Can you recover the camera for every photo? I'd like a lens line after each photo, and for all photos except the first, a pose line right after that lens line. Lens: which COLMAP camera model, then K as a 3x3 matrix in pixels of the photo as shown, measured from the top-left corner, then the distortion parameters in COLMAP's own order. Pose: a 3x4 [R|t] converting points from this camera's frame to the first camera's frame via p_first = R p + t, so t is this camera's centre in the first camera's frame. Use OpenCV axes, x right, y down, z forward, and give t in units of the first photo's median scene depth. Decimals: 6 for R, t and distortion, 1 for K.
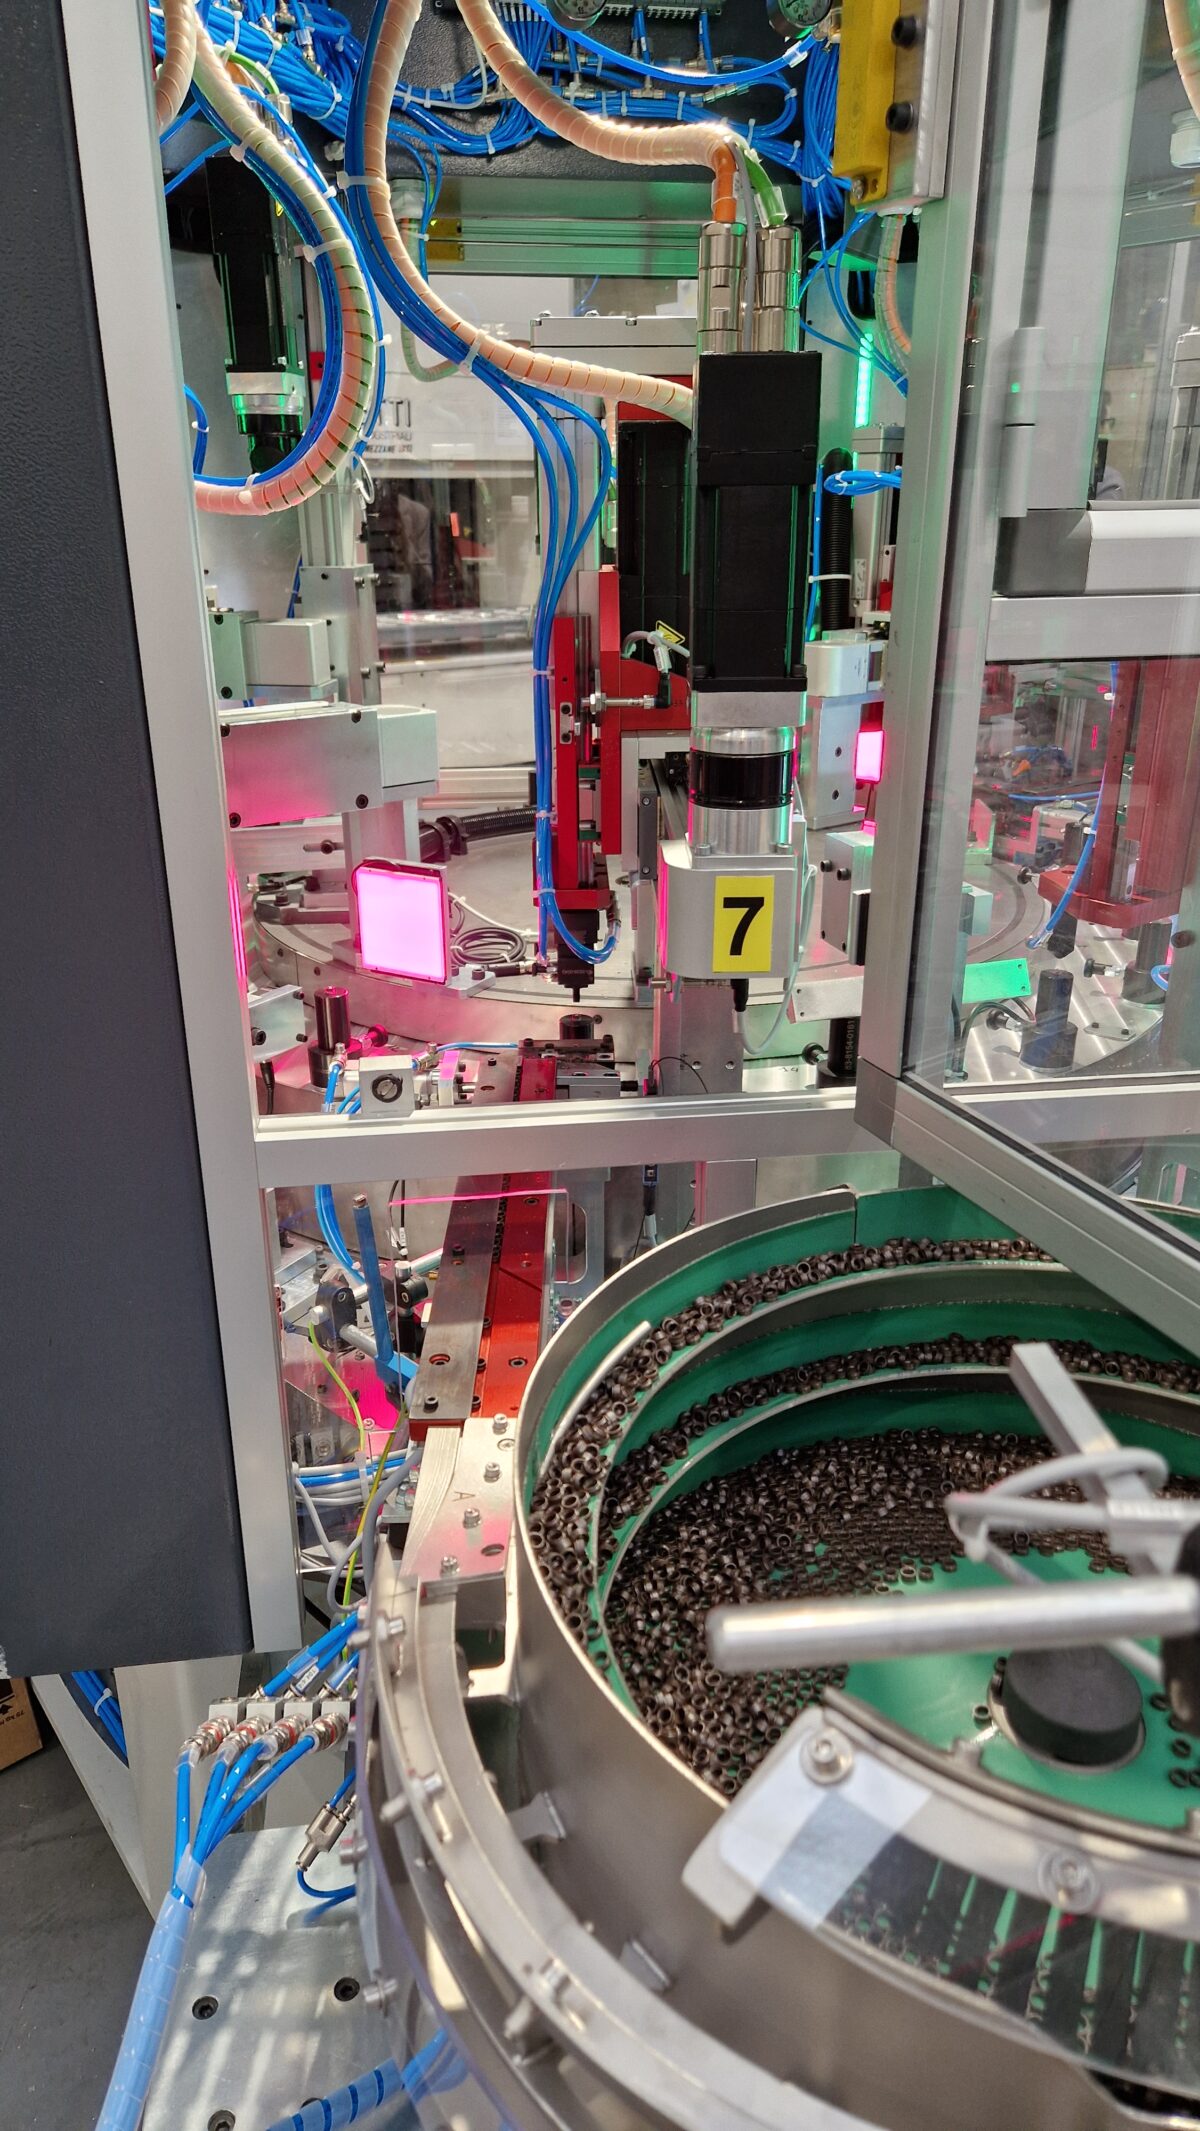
lens RADIAL K [[1453.4, 0, 598.5], [0, 1453.4, 1073.5], [0, 0, 1]] dist [0.047291, -0.034566]
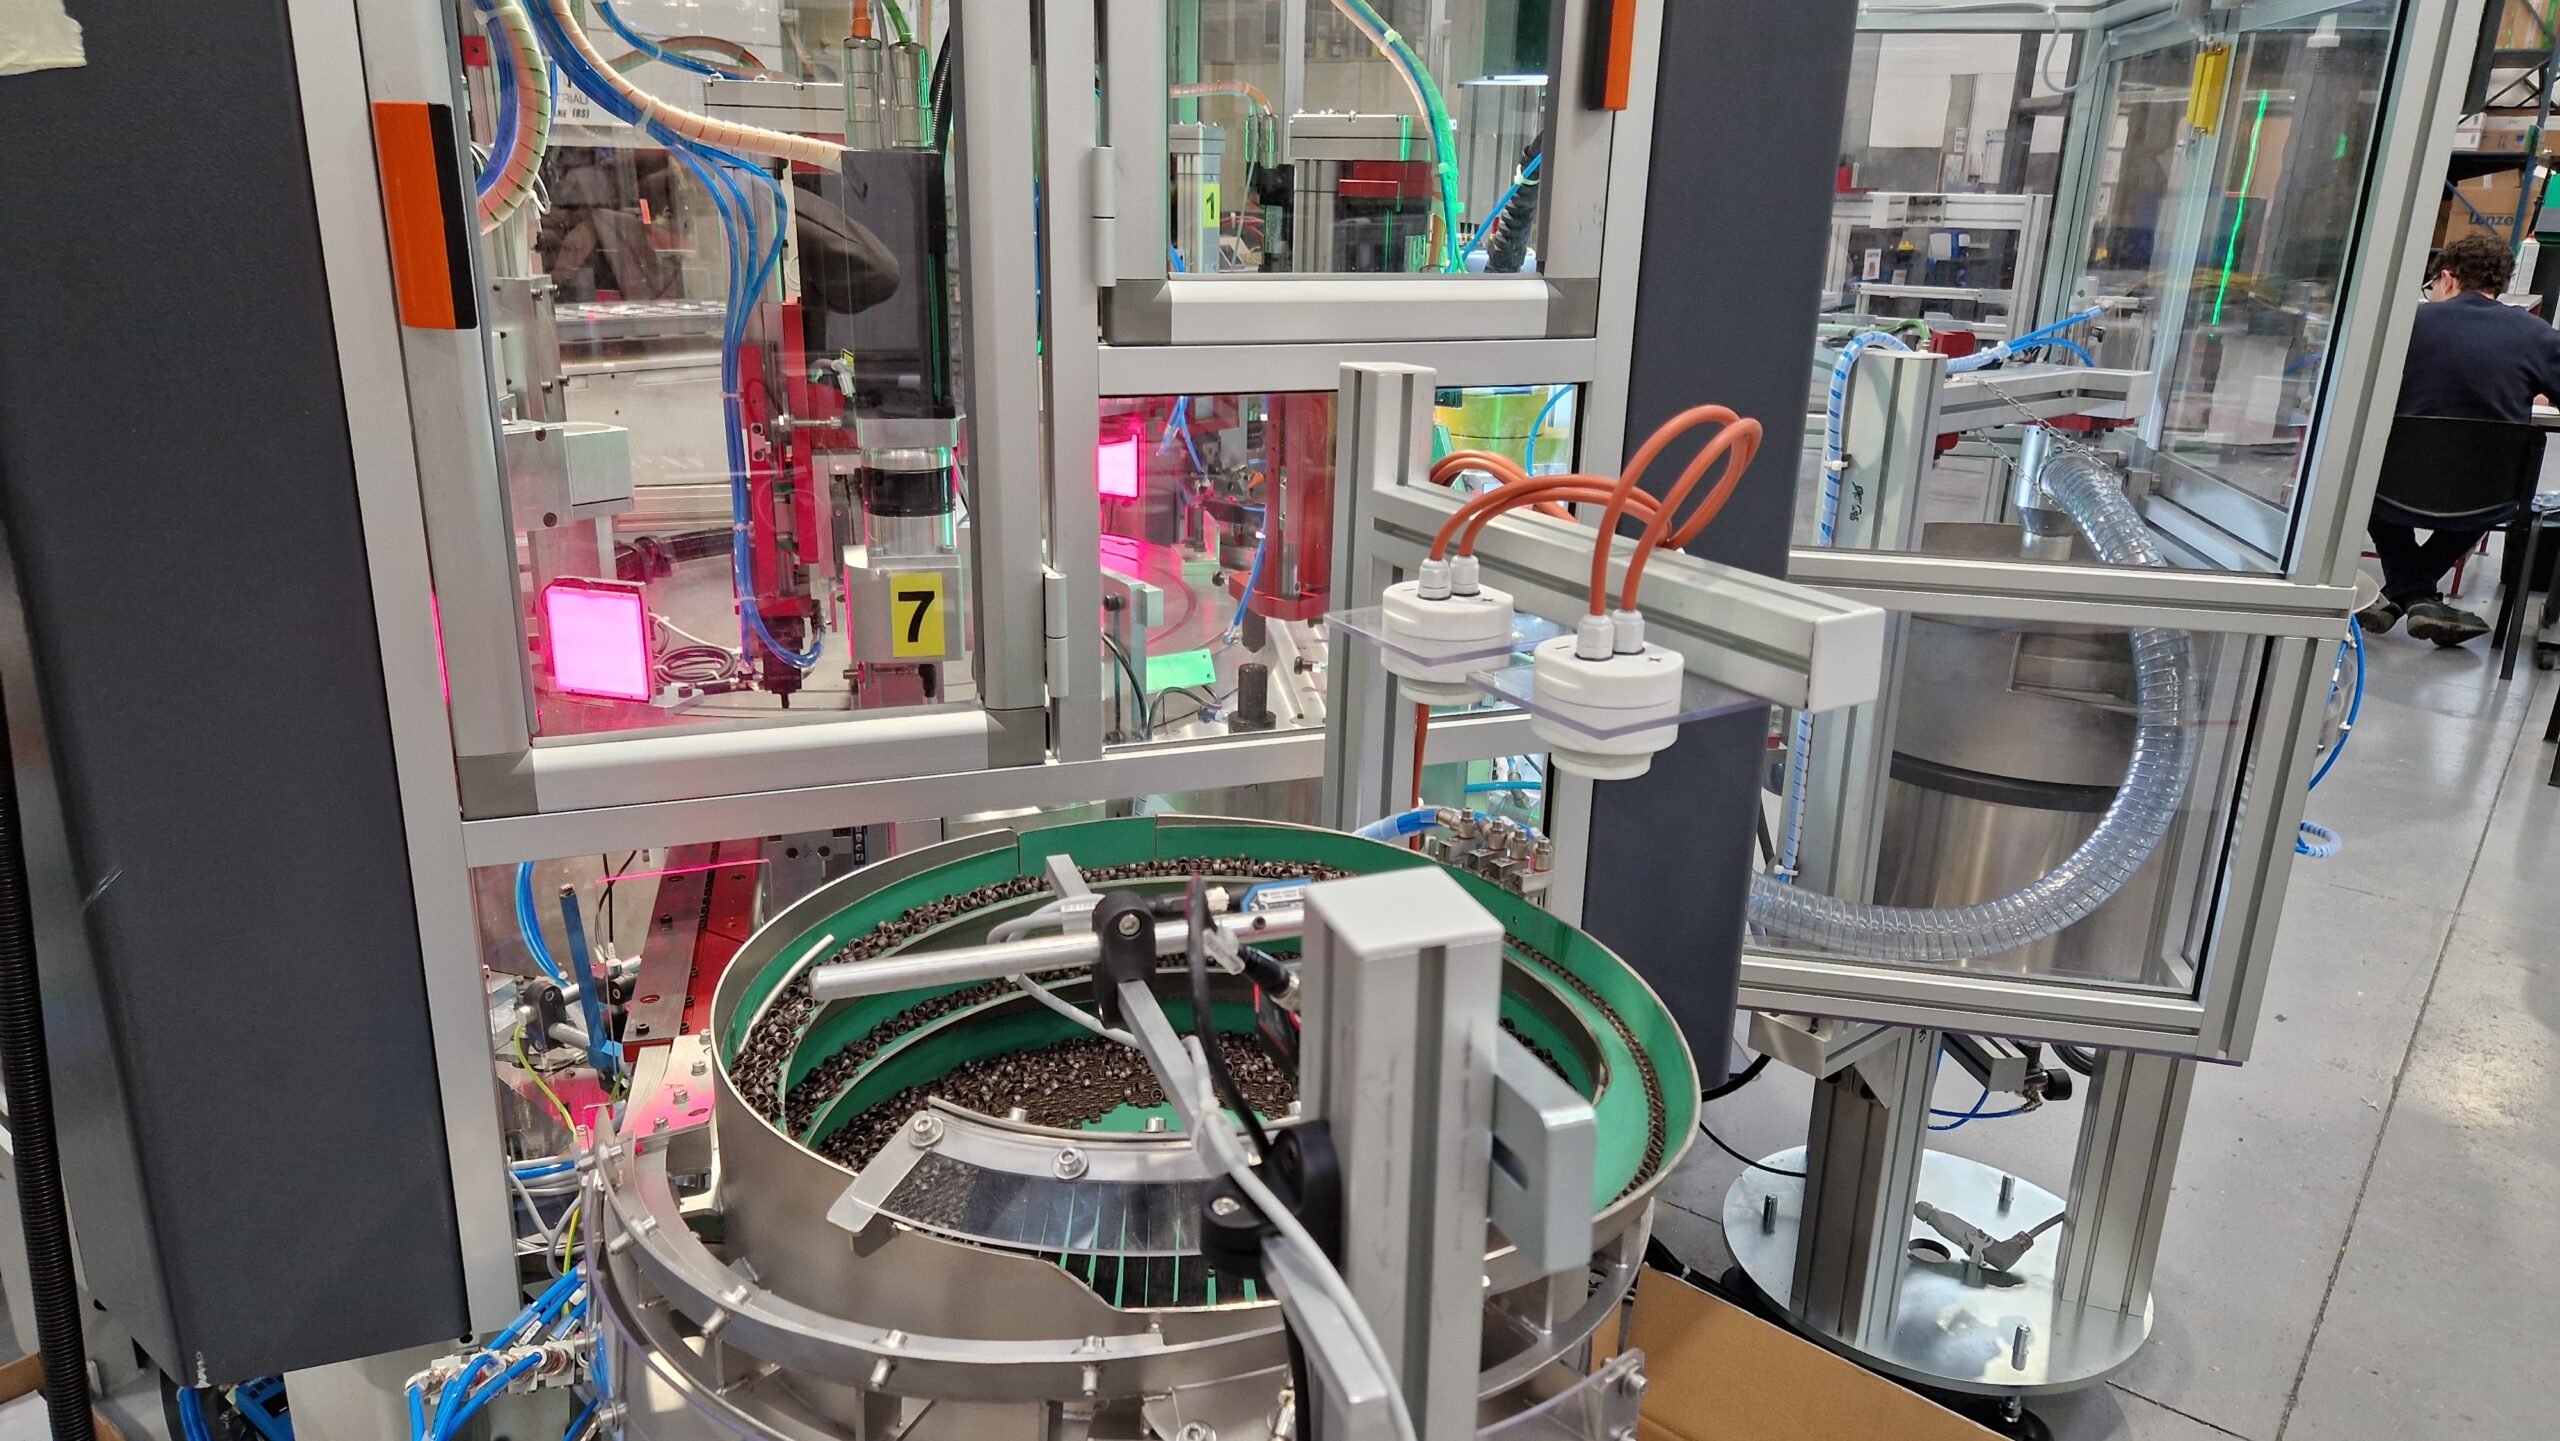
lens RADIAL K [[1746.0, 0, 1306.9], [0, 1746.0, 724.2], [0, 0, 1]] dist [0.047291, -0.034566]
pose [[0.968255, -0.047246, 0.245458, 0.043830], [0.064002, 0.996100, -0.060736, 0.071801], [-0.241631, 0.074518, 0.967503, -0.338215]]
